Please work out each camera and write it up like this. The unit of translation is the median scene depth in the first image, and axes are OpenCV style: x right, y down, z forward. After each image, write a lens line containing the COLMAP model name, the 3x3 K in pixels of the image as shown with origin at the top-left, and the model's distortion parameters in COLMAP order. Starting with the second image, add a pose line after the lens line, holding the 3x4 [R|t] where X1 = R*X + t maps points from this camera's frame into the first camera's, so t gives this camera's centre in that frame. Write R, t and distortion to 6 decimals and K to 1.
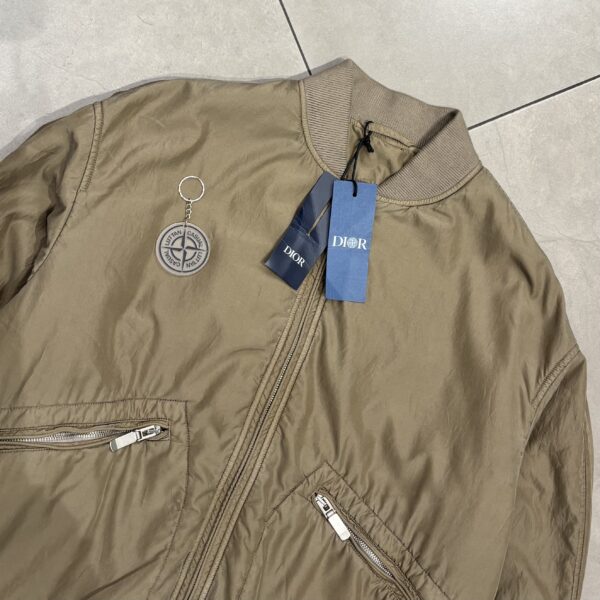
lens RADIAL K [[1248.3, 0, 300.0], [0, 1248.3, 300.0], [0, 0, 1]] dist [0.008491, -0.218114]
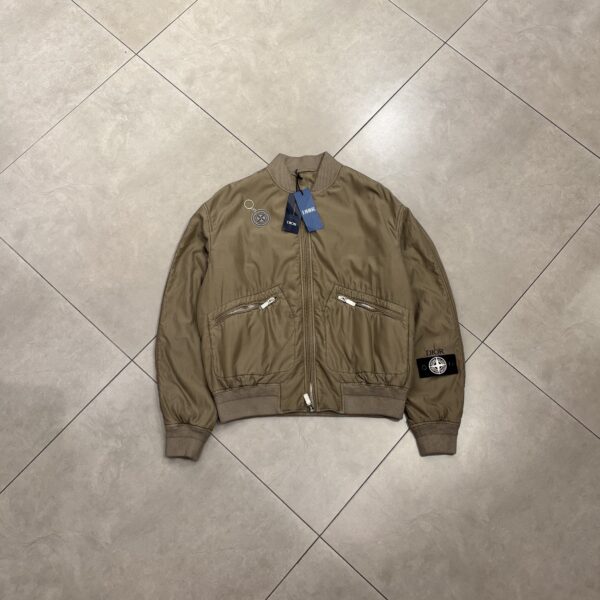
lens RADIAL K [[1248.3, 0, 300.0], [0, 1248.3, 300.0], [0, 0, 1]] dist [0.008491, -0.218114]
pose [[0.889217, -0.455639, -0.041053, 0.047068], [0.440017, 0.876373, -0.195844, 0.650475], [0.125212, 0.156084, 0.979775, -1.625630]]
